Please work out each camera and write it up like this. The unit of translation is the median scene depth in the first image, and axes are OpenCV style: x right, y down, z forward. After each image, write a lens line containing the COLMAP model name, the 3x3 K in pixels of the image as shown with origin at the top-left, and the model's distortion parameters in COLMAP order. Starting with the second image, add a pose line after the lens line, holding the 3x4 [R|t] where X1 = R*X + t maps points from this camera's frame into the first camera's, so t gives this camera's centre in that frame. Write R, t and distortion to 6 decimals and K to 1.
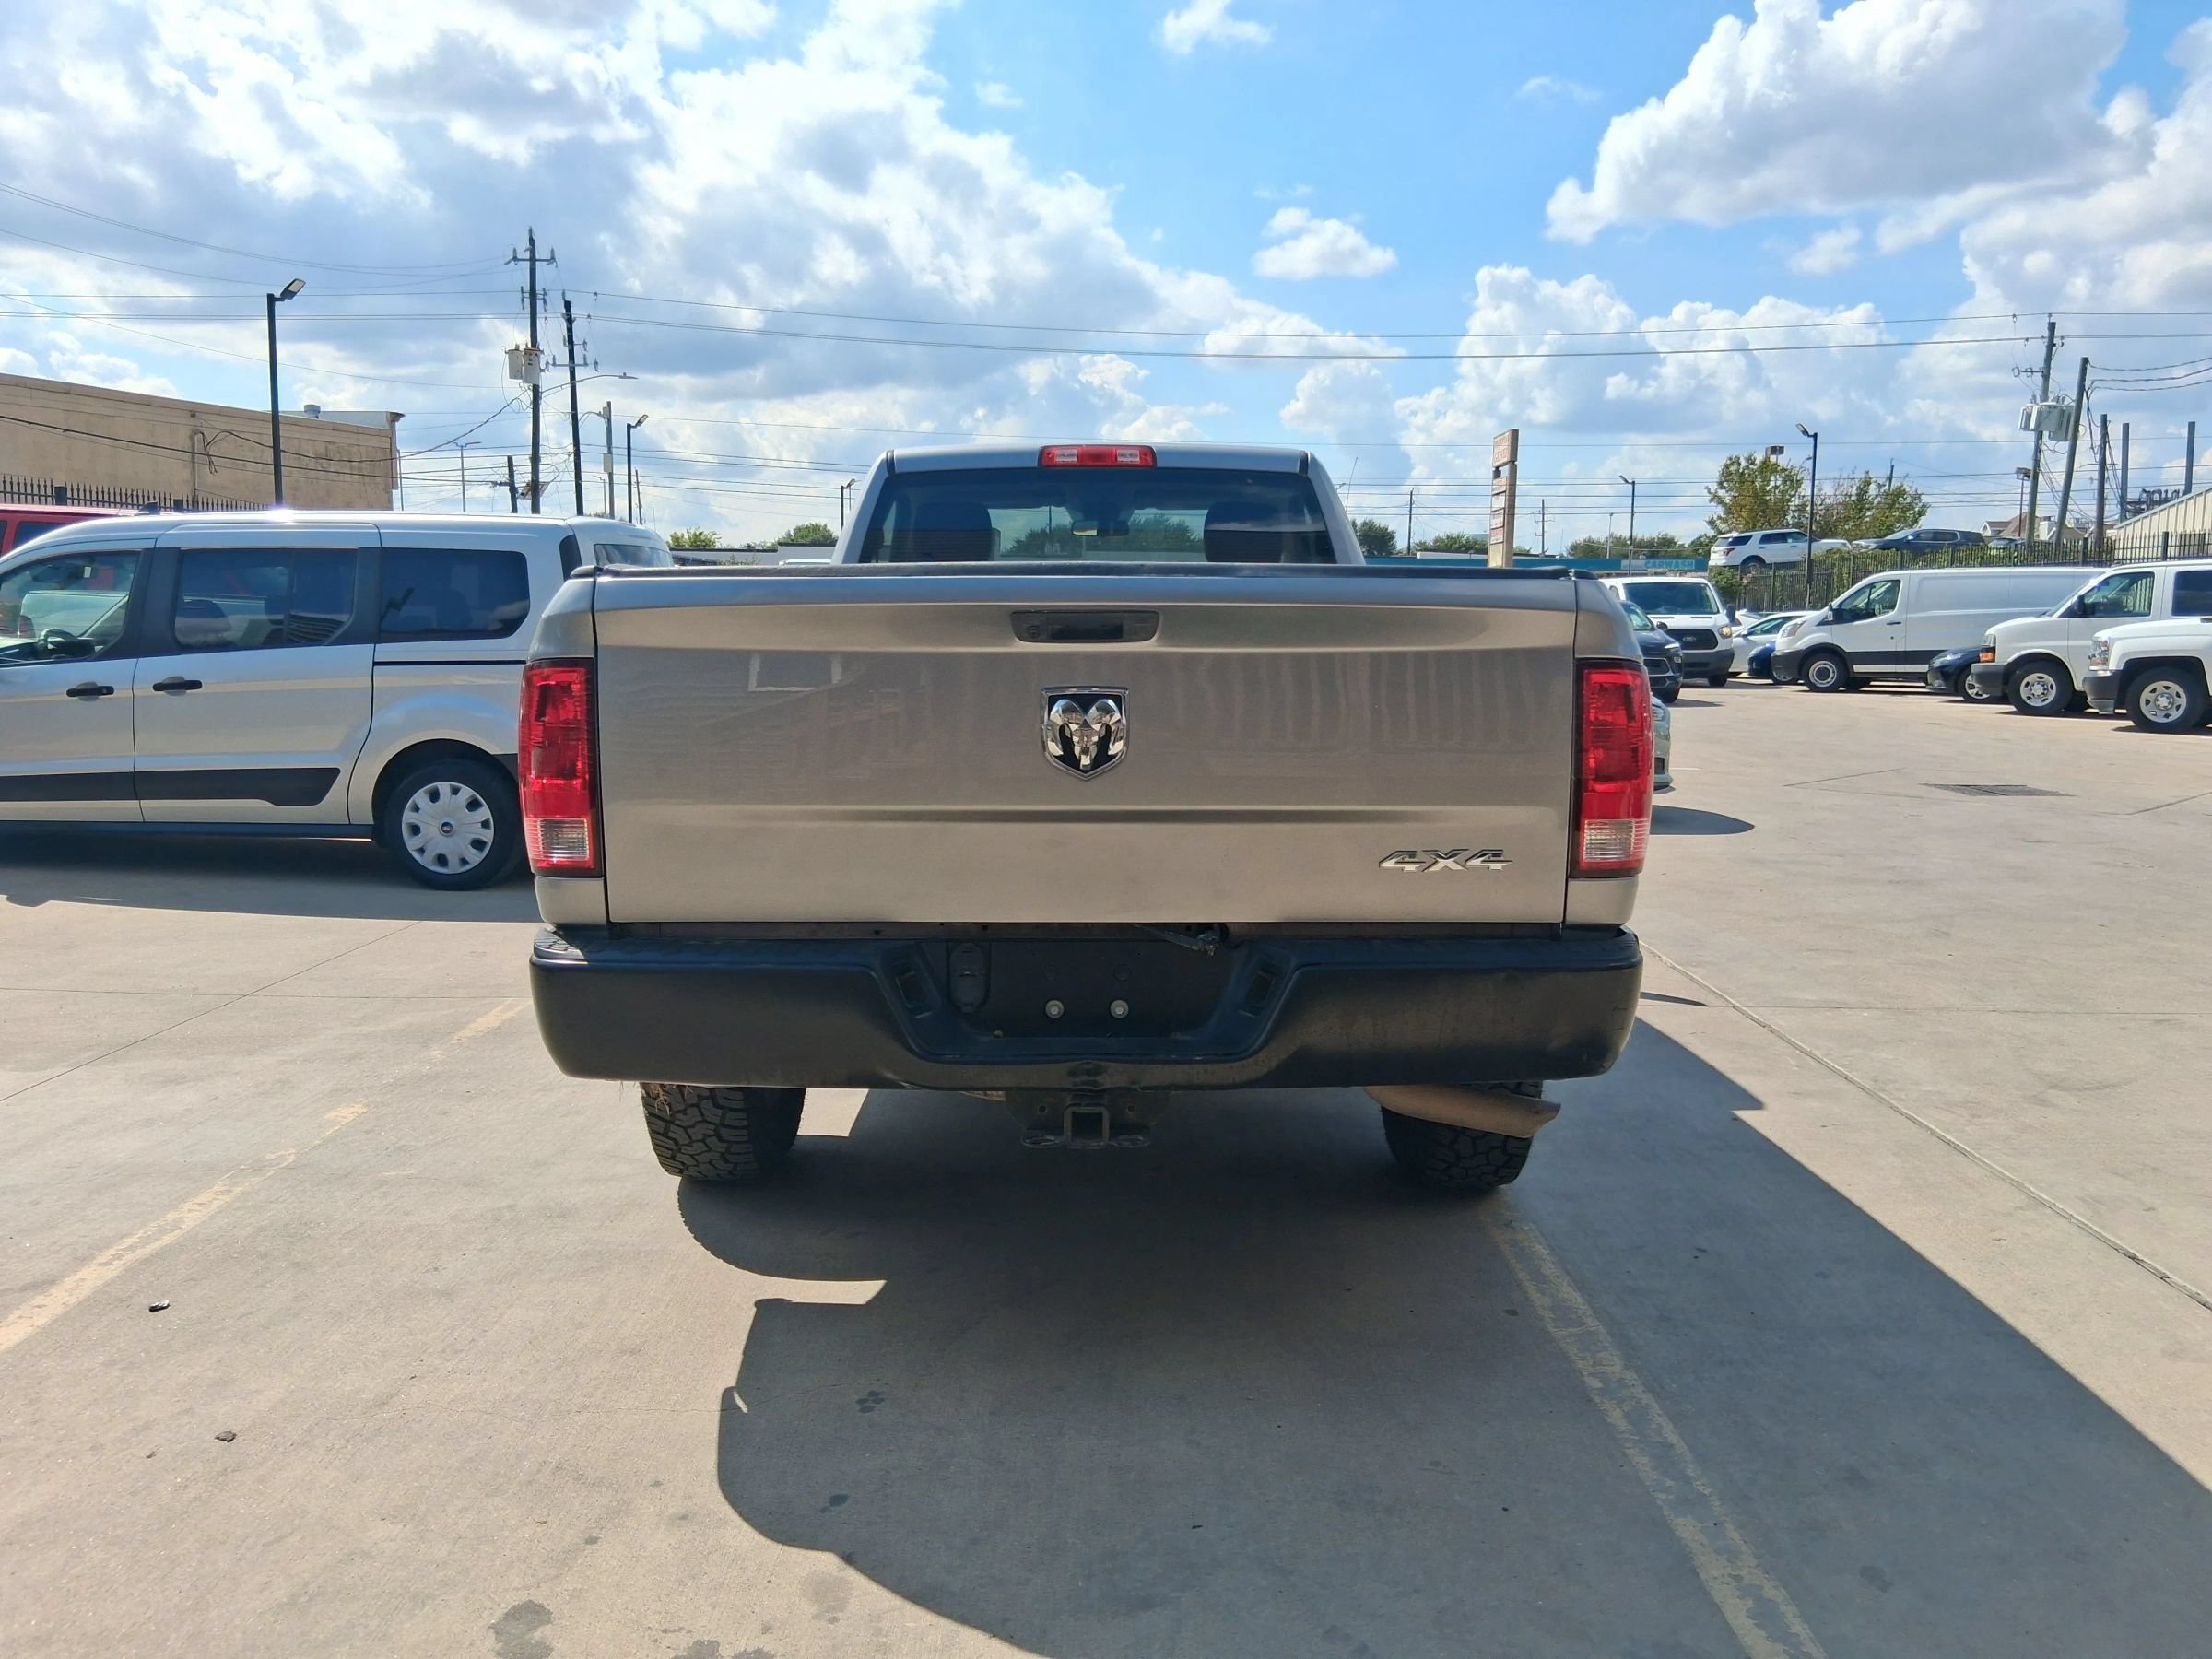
lens RADIAL K [[1671.0, 0, 1101.7], [0, 1671.0, 812.8], [0, 0, 1]] dist [0.107406, -0.180757]
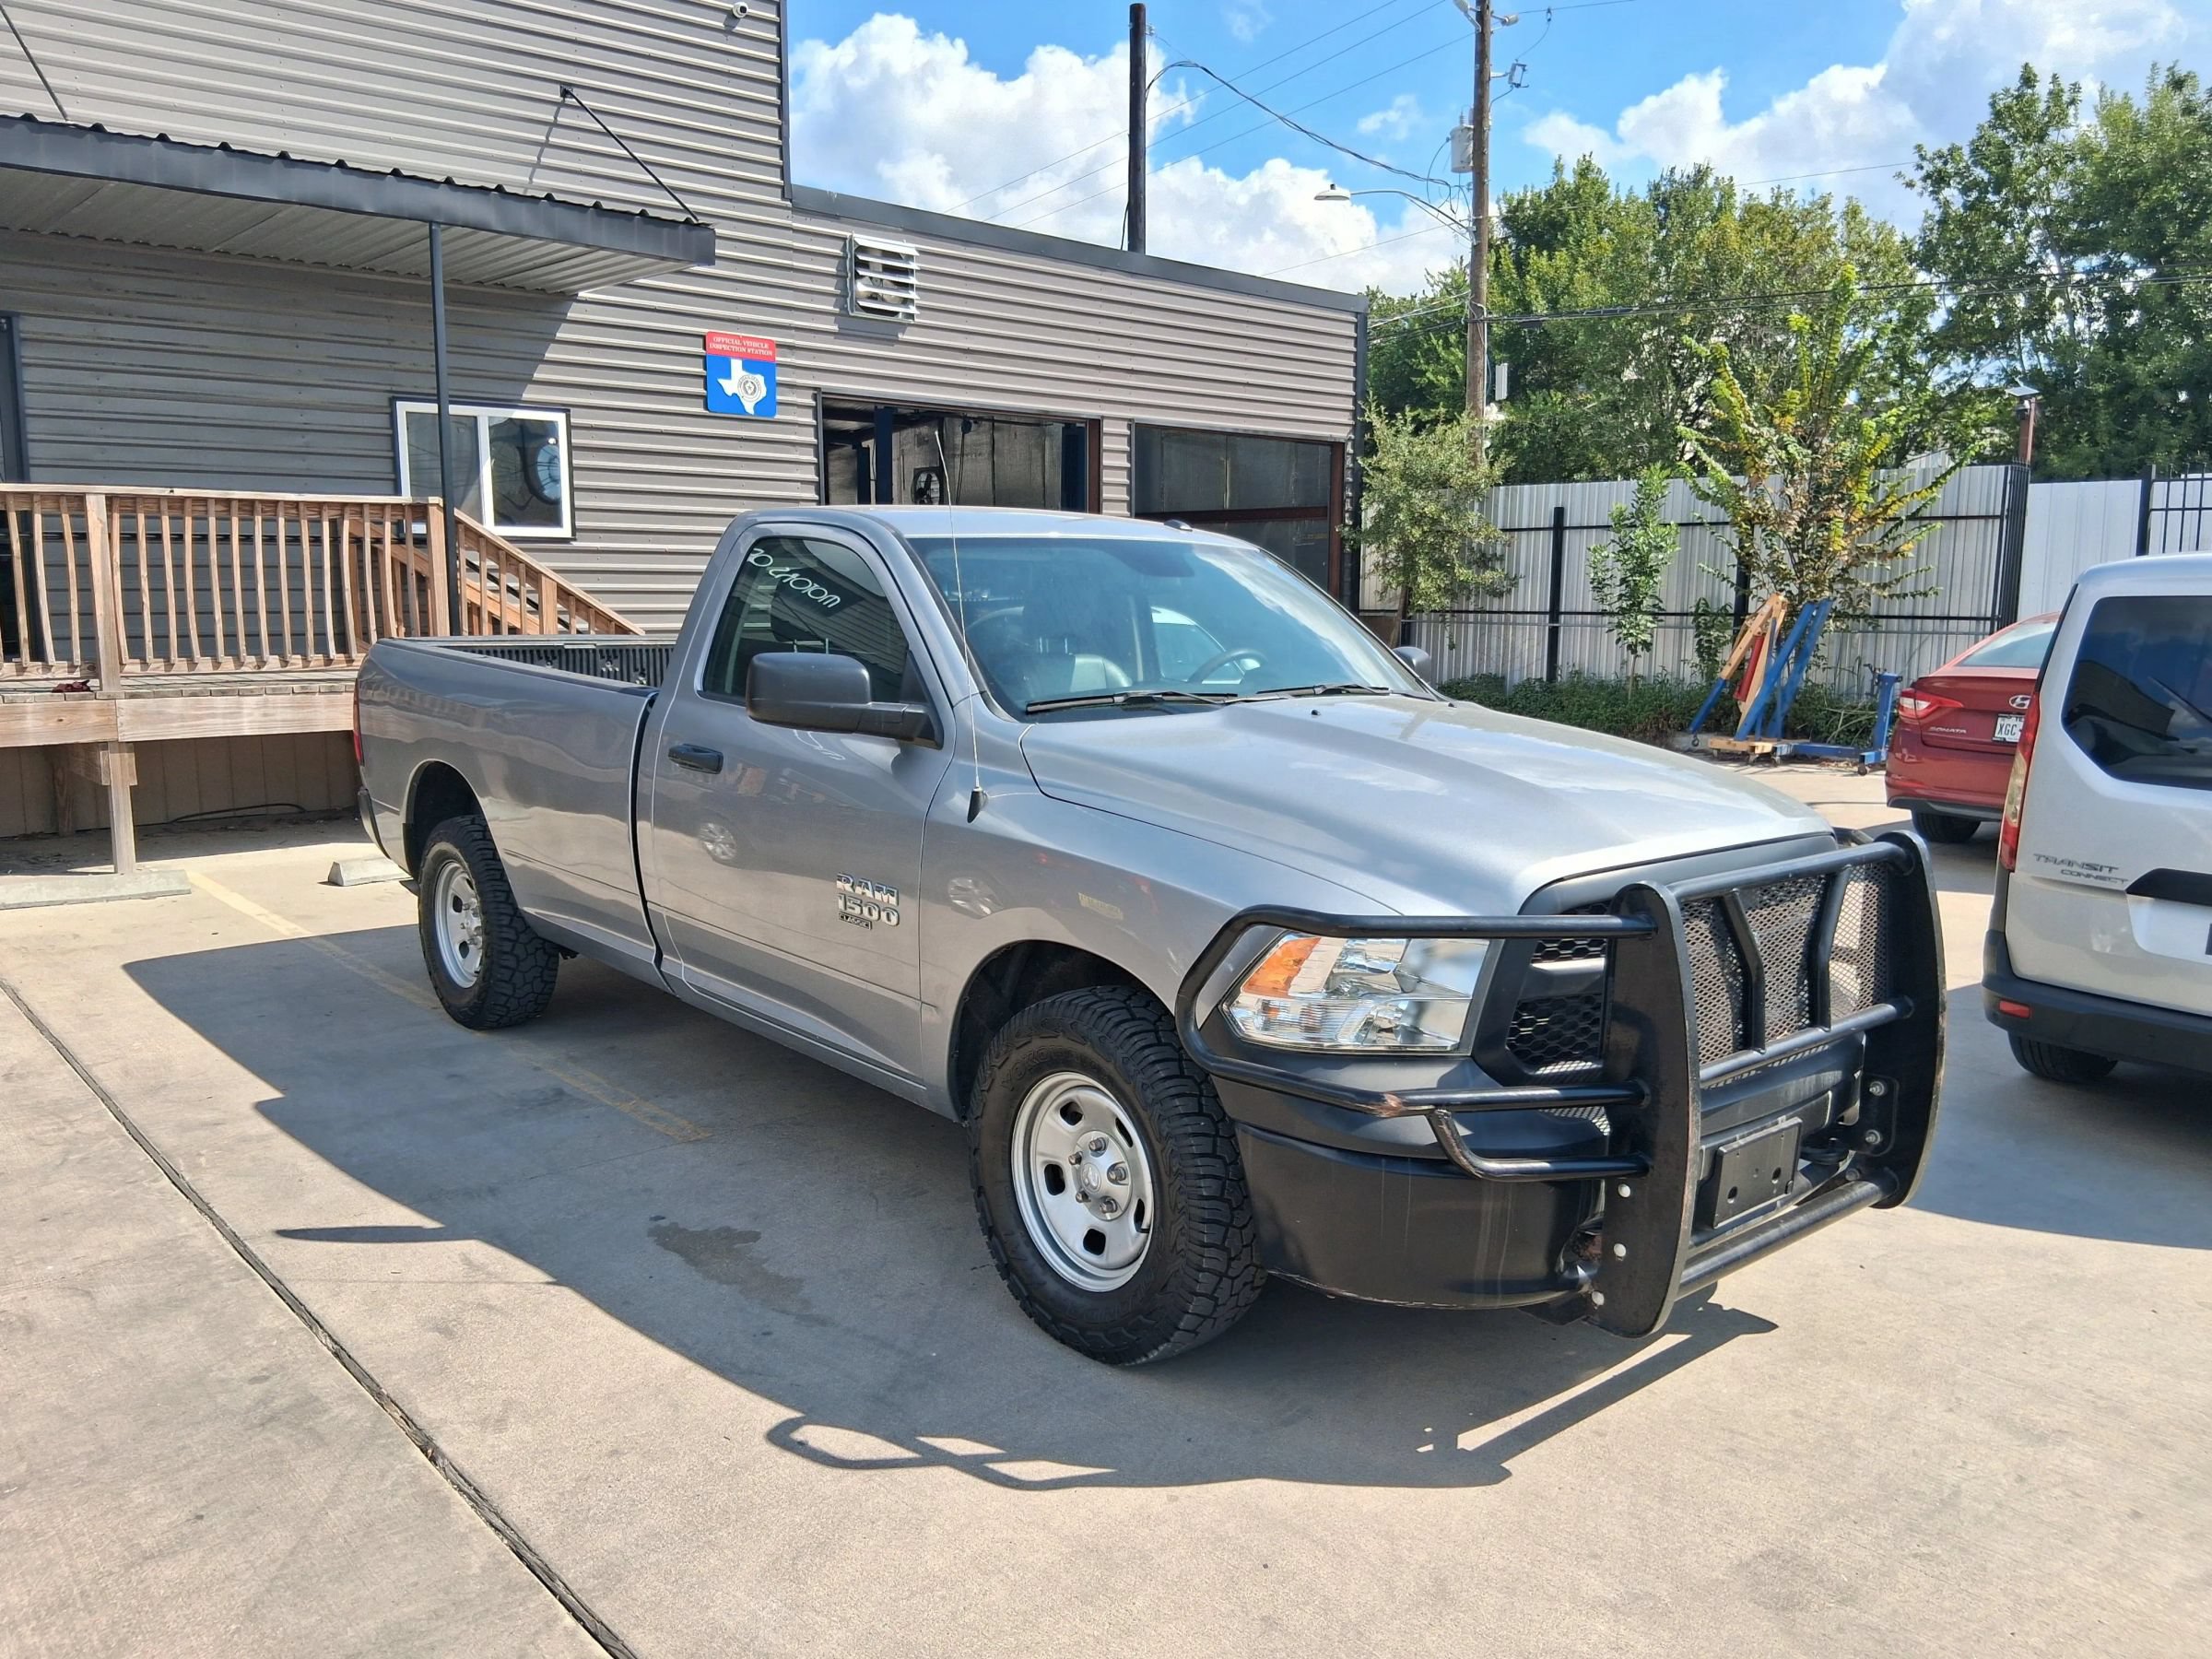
lens RADIAL K [[1684.9, 0, 1106.0], [0, 1684.9, 829.5], [0, 0, 1]] dist [0.107129, -0.179590]
pose [[-0.753269, 0.078509, -0.653009, 0.561762], [-0.090406, 0.971066, 0.221035, -0.256719], [0.651469, 0.225535, -0.724377, 1.747319]]
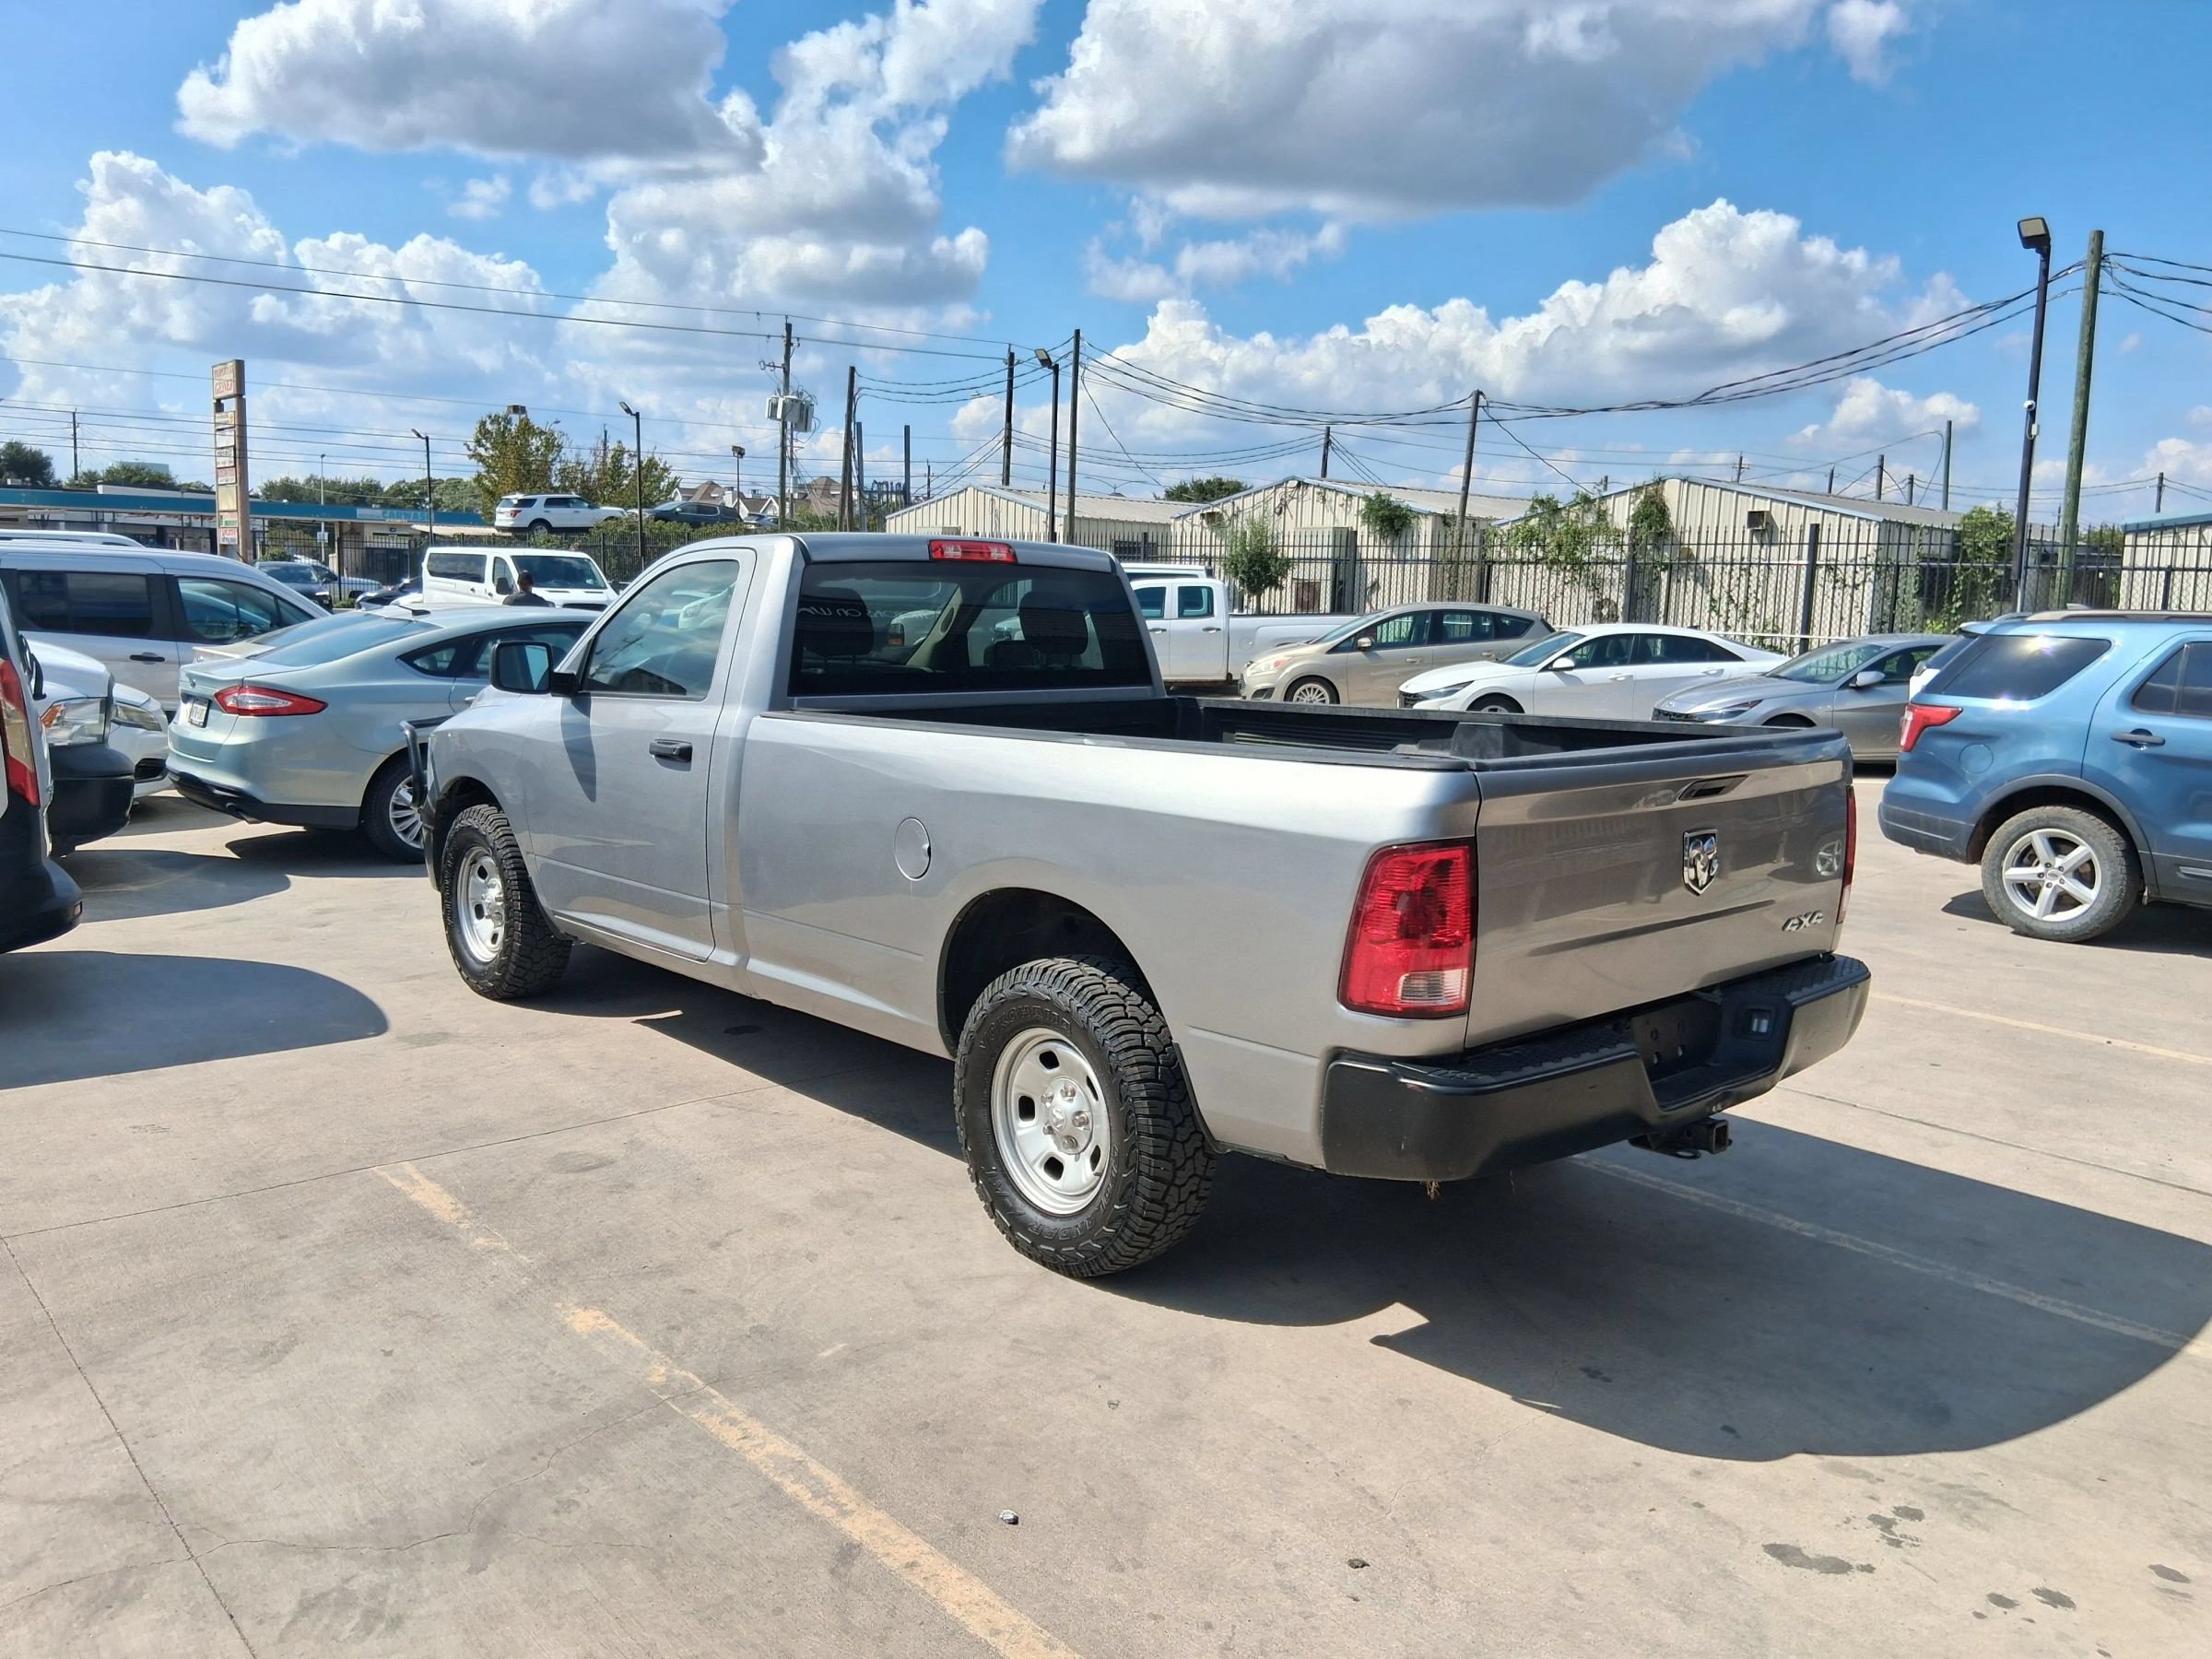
lens RADIAL K [[1684.9, 0, 1106.0], [0, 1684.9, 829.5], [0, 0, 1]] dist [0.107129, -0.179590]
pose [[0.739034, -0.079571, 0.668953, -0.638742], [0.053382, 0.996794, 0.059593, -0.089448], [-0.671550, -0.008331, 0.740912, 0.131273]]
